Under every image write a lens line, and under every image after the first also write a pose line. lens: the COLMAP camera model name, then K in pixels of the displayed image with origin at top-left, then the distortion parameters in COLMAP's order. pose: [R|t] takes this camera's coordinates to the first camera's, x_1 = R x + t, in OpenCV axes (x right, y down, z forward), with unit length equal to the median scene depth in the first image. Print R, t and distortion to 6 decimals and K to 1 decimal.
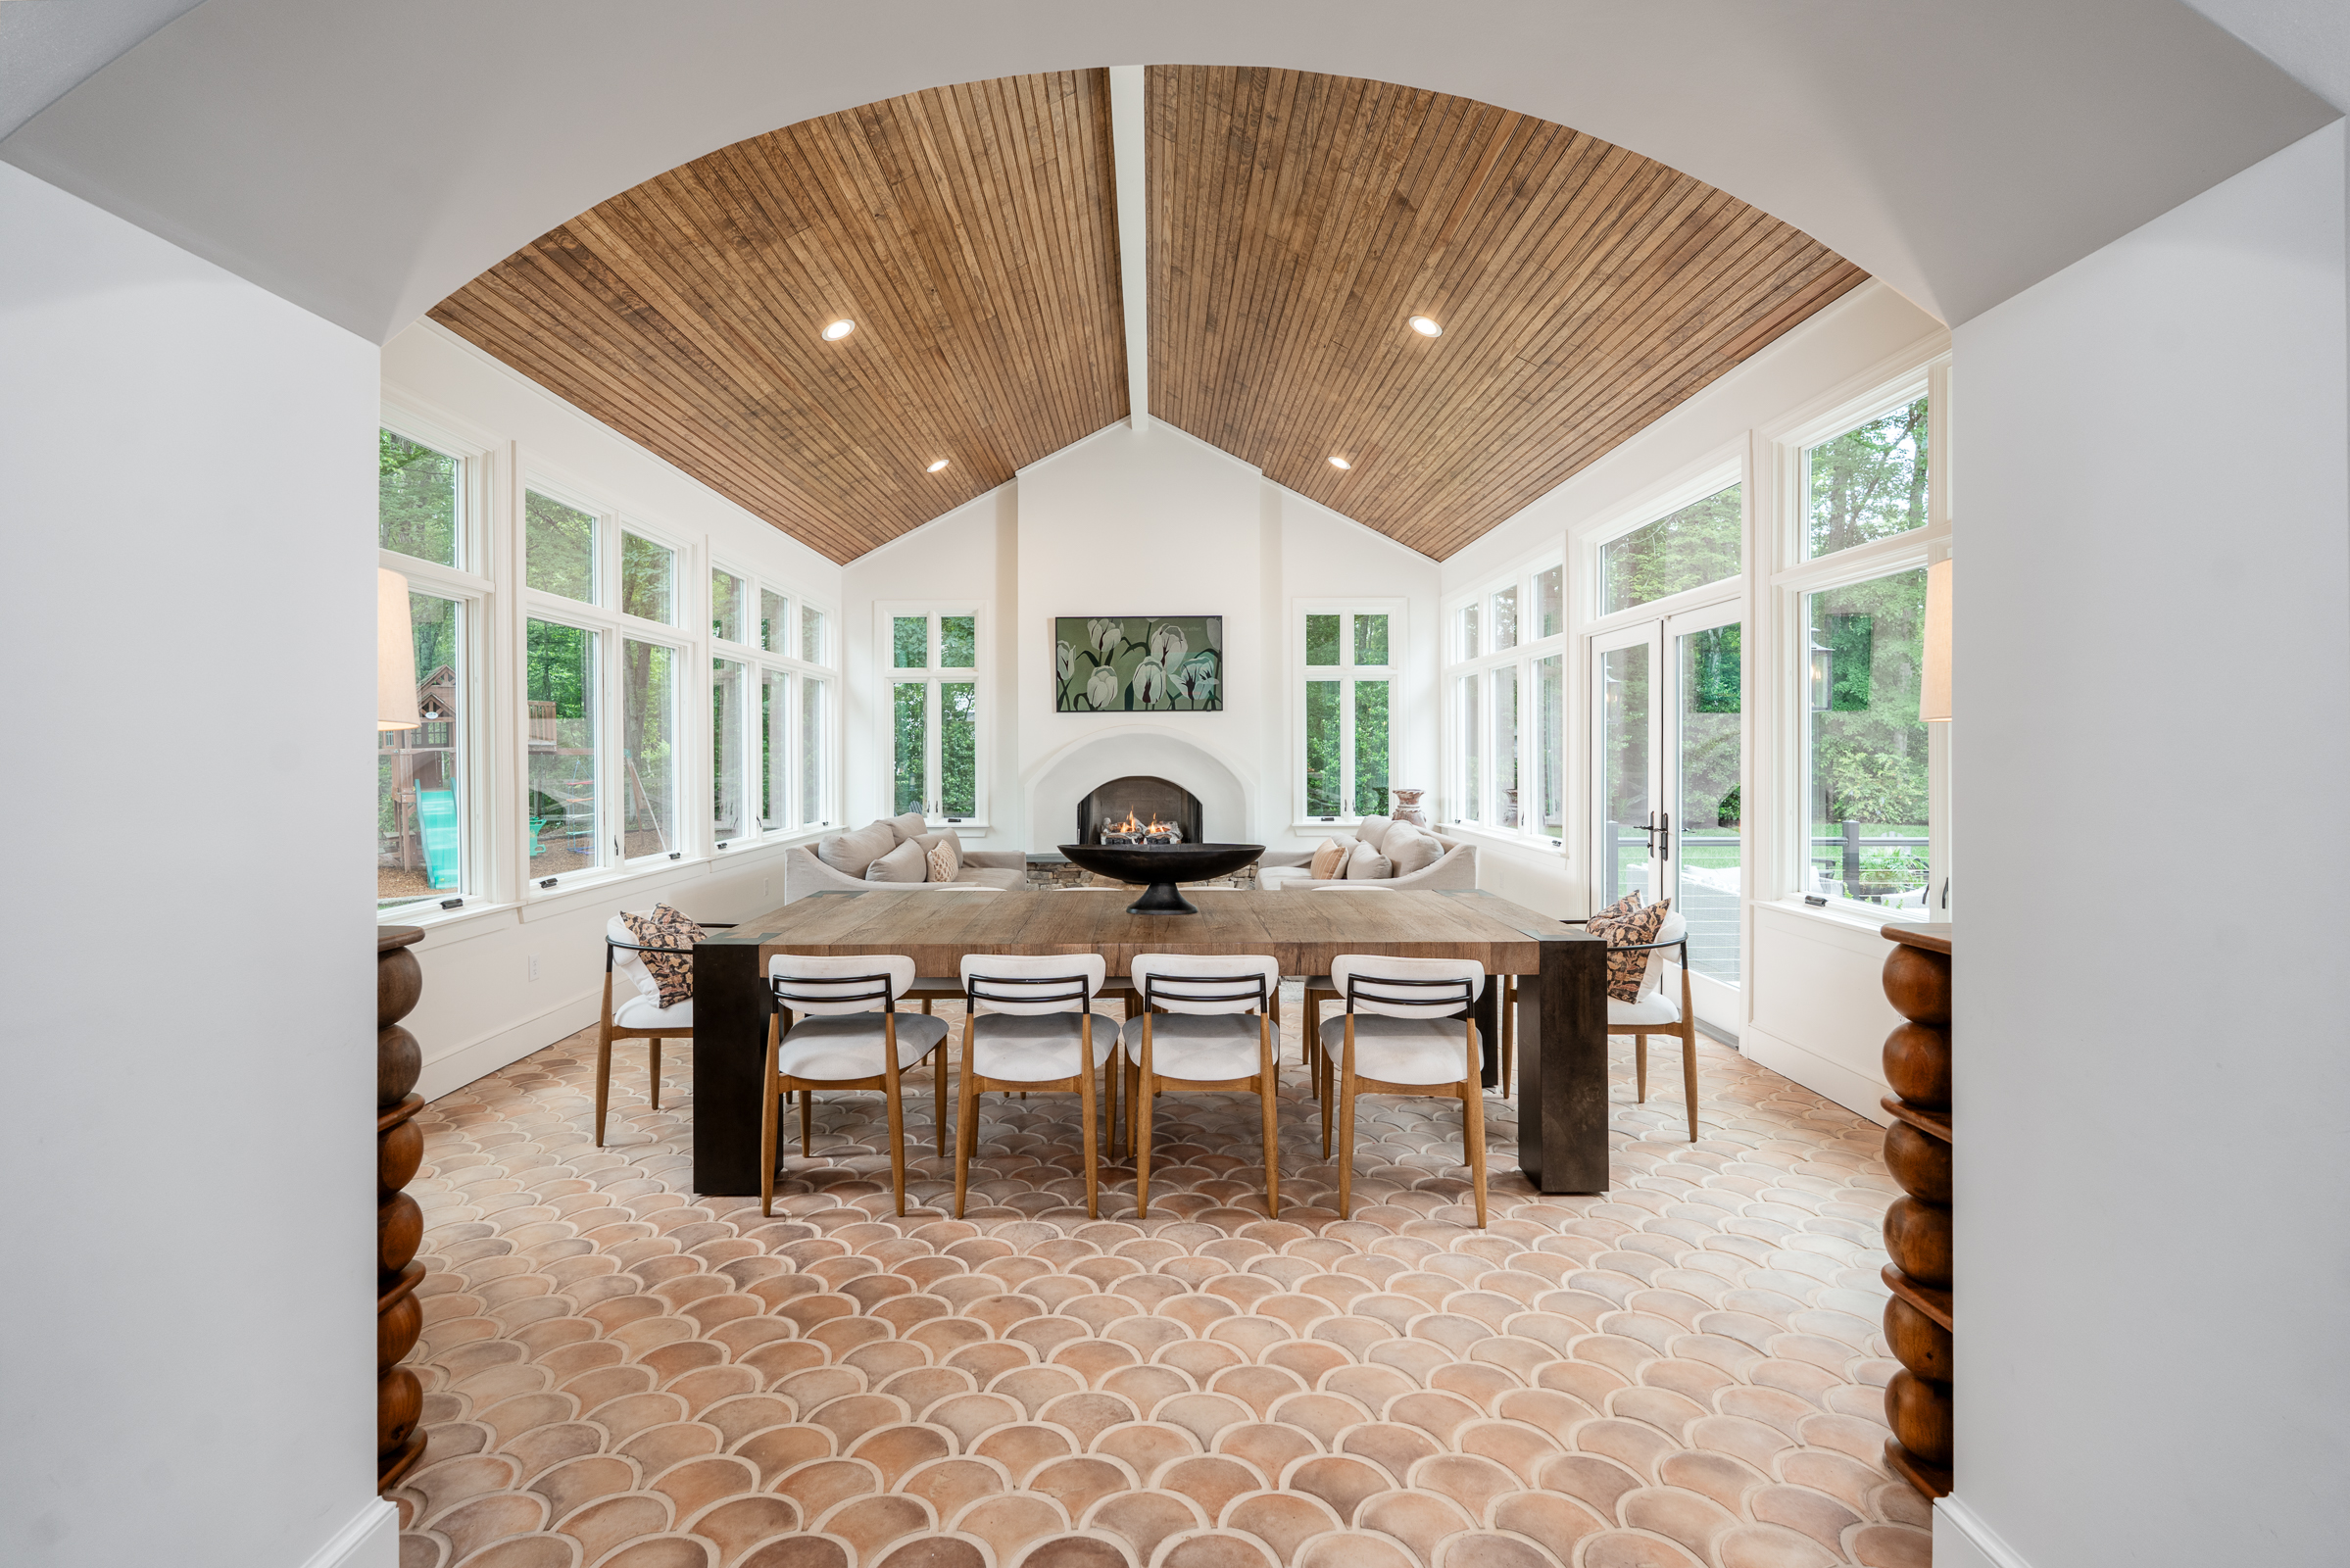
lens RADIAL K [[1045.5, 0, 1149.9], [0, 1045.5, 766.3], [0, 0, 1]] dist [0.003615, 0.000237]
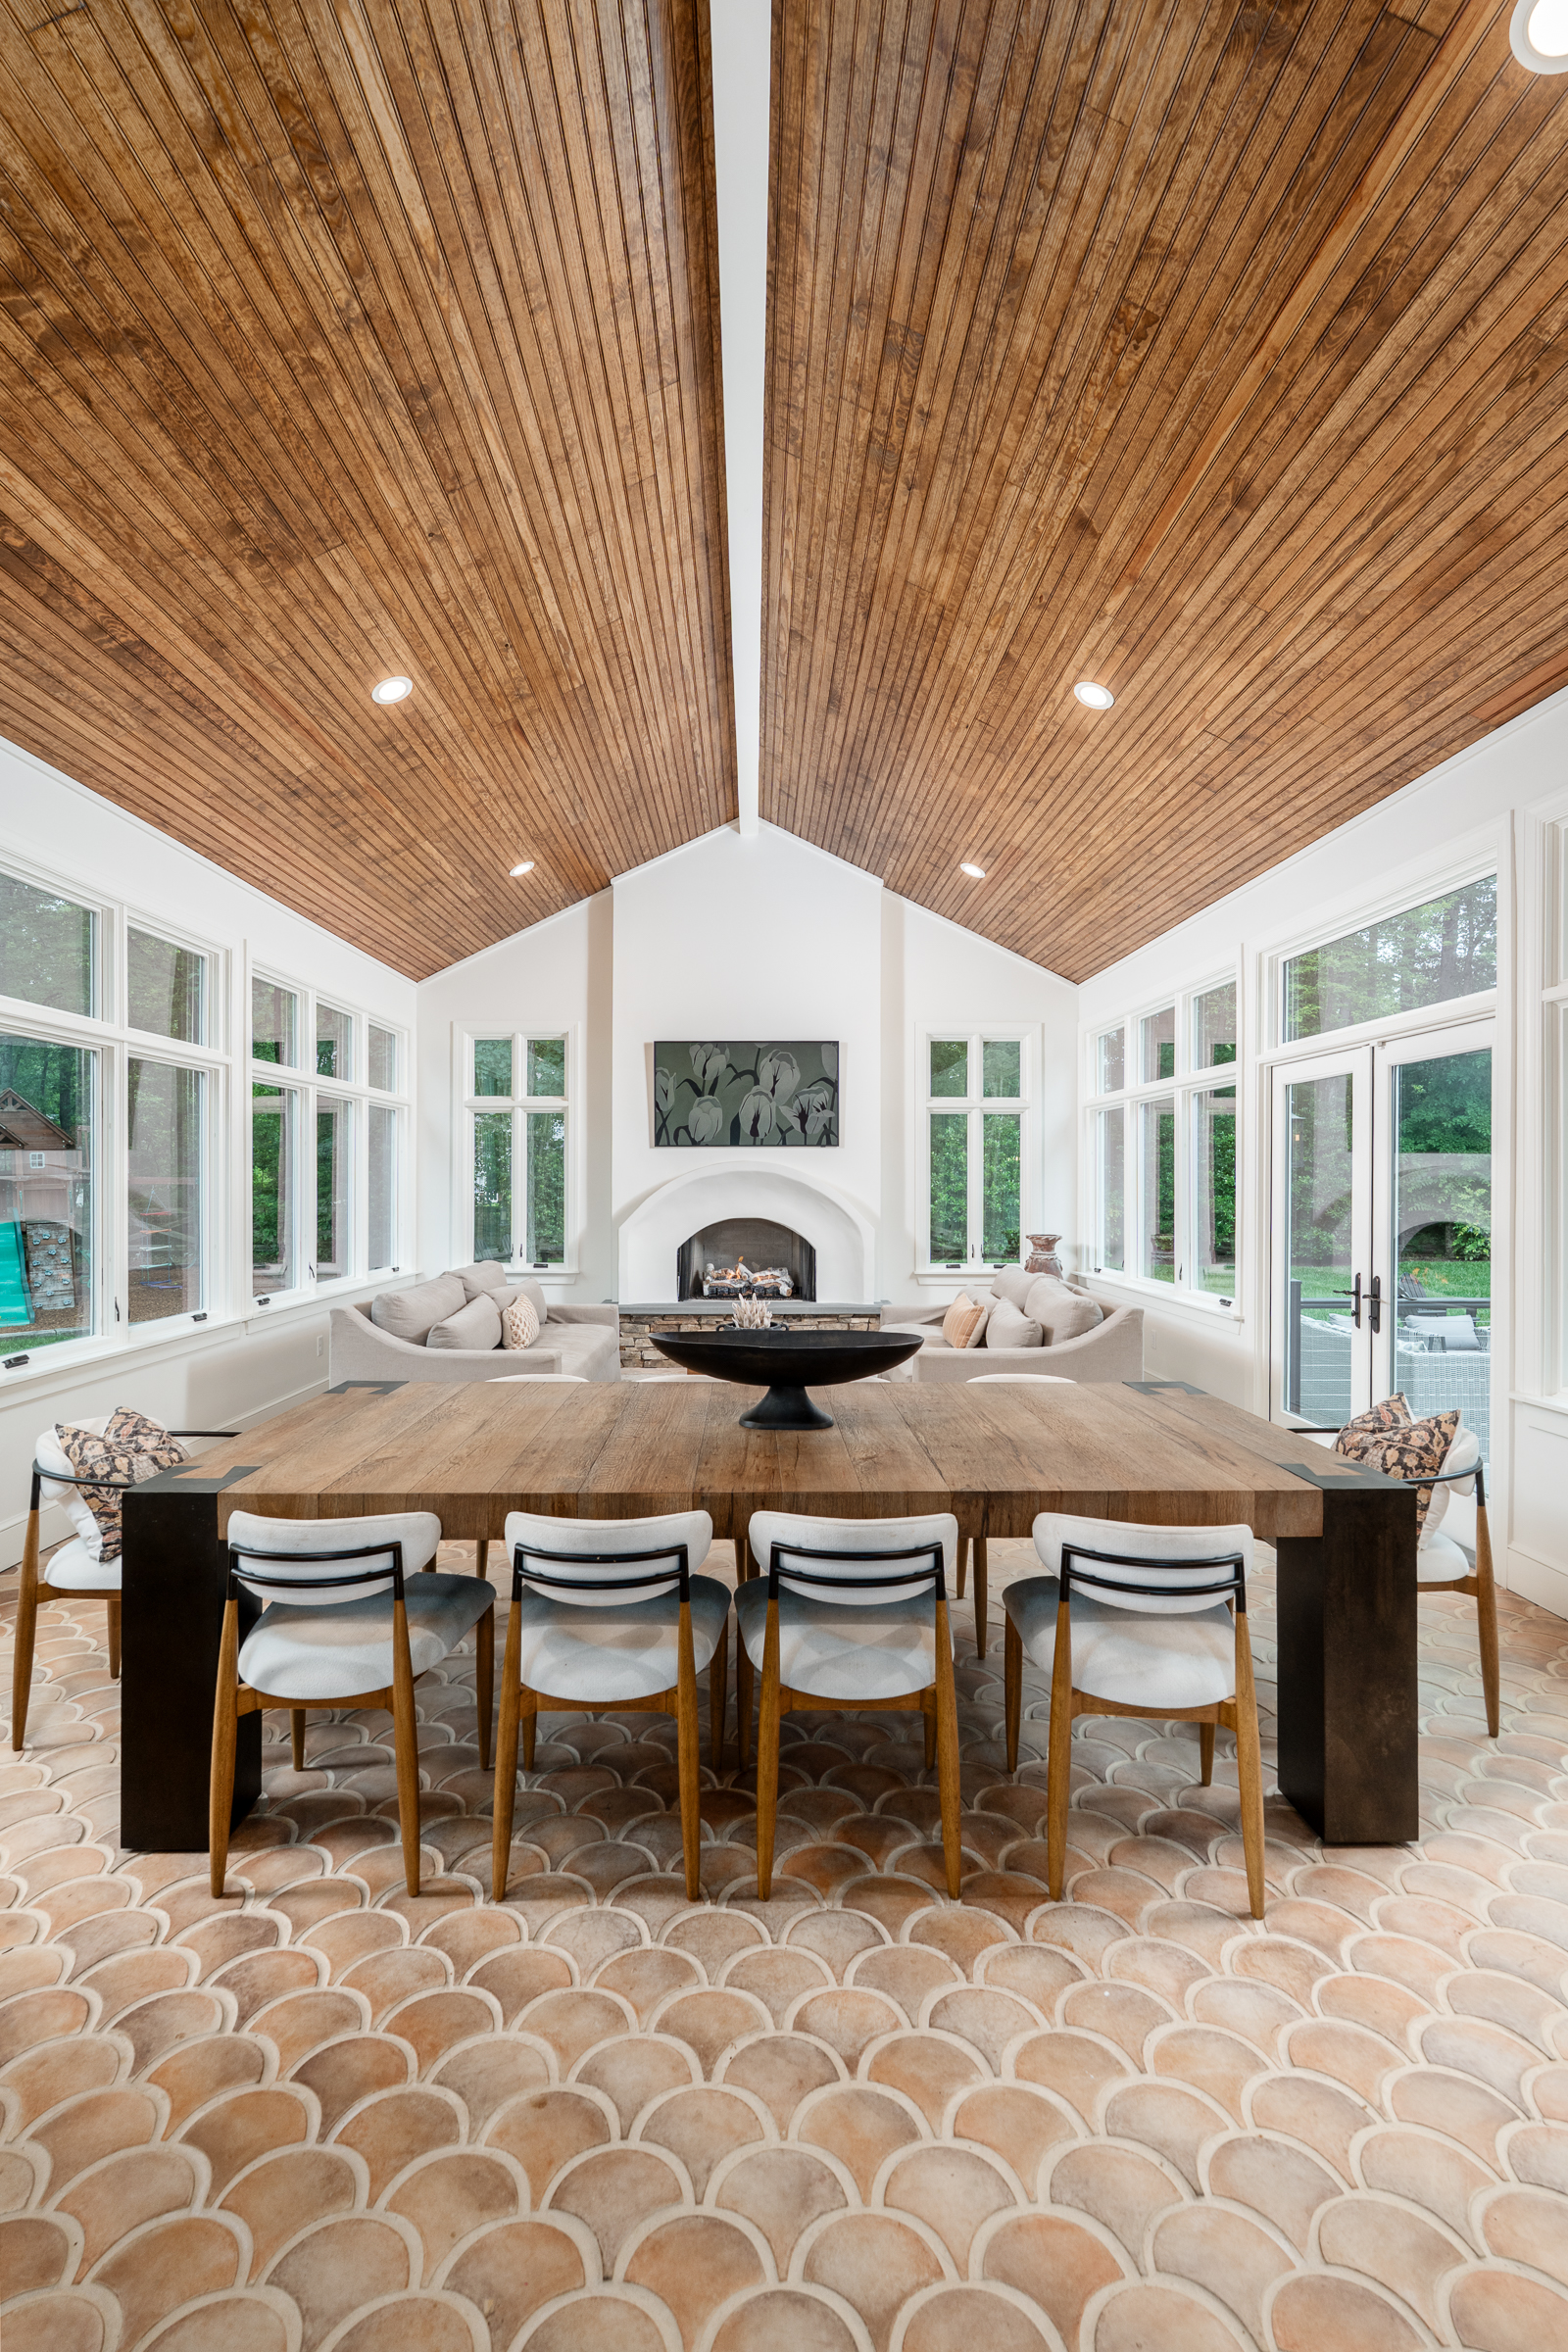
lens RADIAL K [[1046.4, 0, 763.5], [0, 1046.4, 1201.6], [0, 0, 1]] dist [0.003615, 0.000237]
pose [[0.999912, 0.006106, 0.011768, -0.010760], [-0.006170, 0.999966, 0.005388, -0.018082], [-0.011734, -0.005460, 0.999916, 0.177936]]
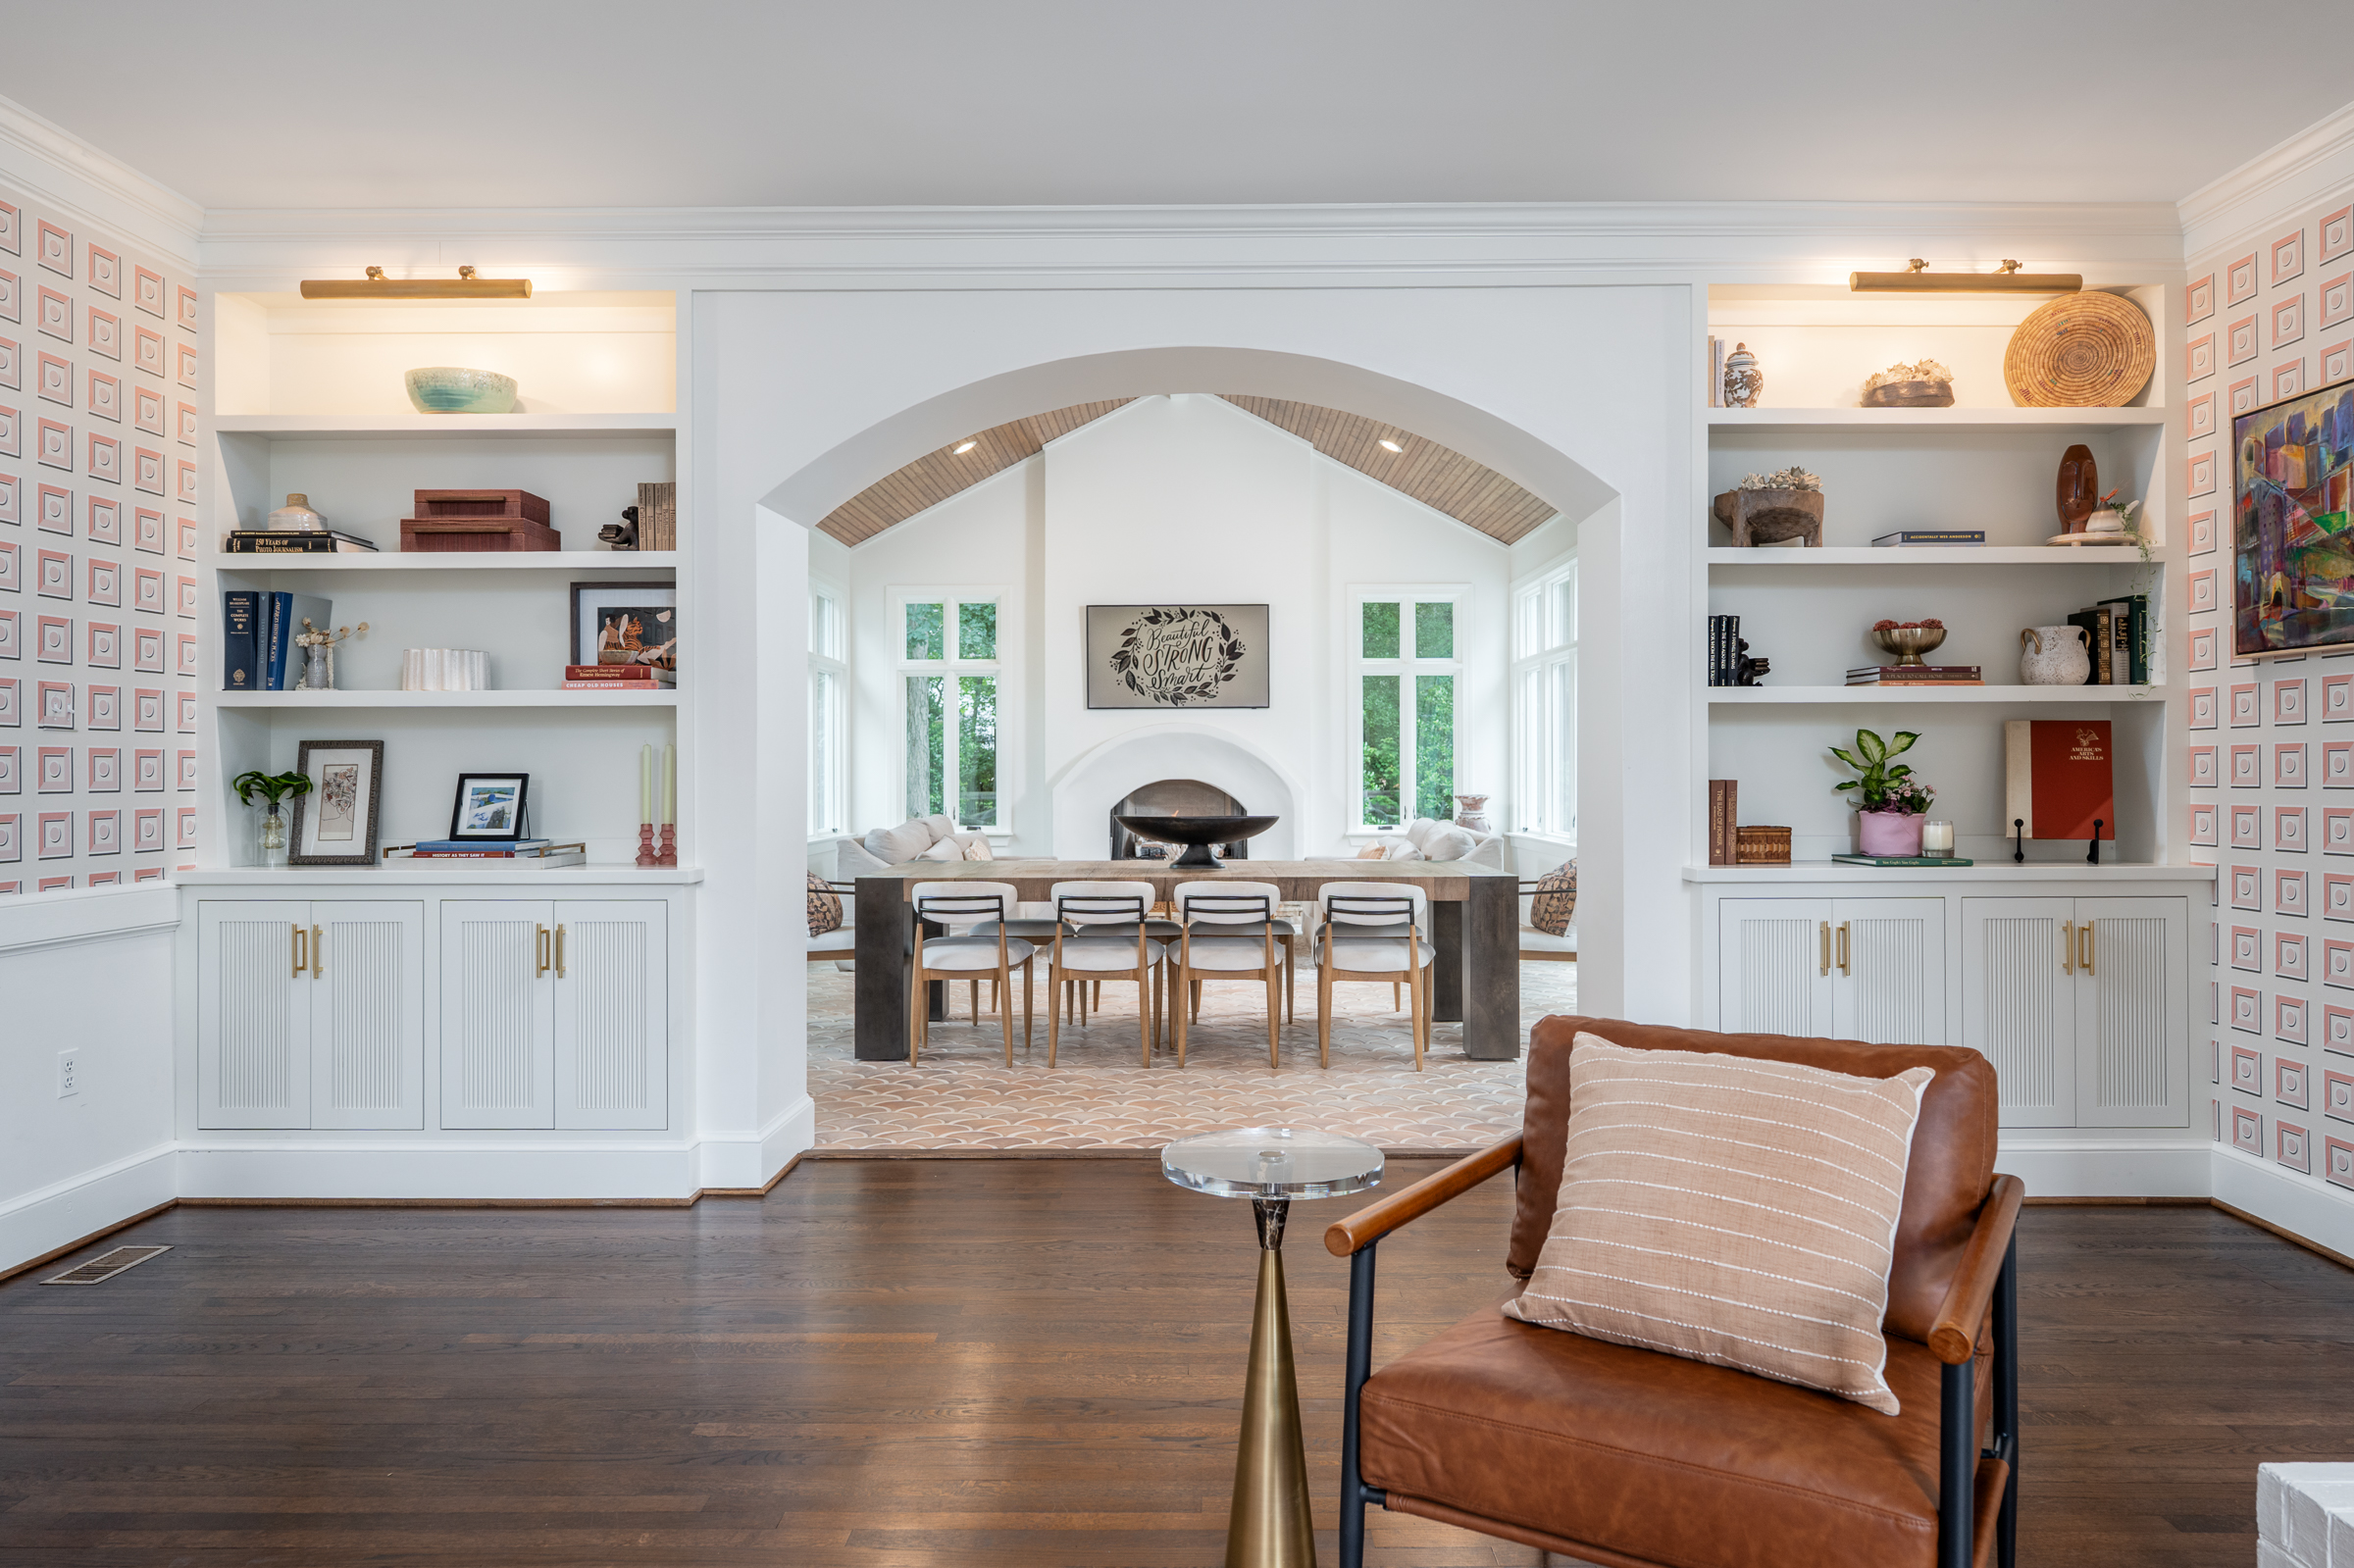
lens RADIAL K [[1510.2, 0, 1195.0], [0, 1510.2, 770.2], [0, 0, 1]] dist [-0.005389, -0.001015]
pose [[0.999995, 0.001747, 0.002722, 0.002314], [-0.001718, 0.999939, -0.010909, 0.029399], [-0.002741, 0.010904, 0.999937, -0.594714]]
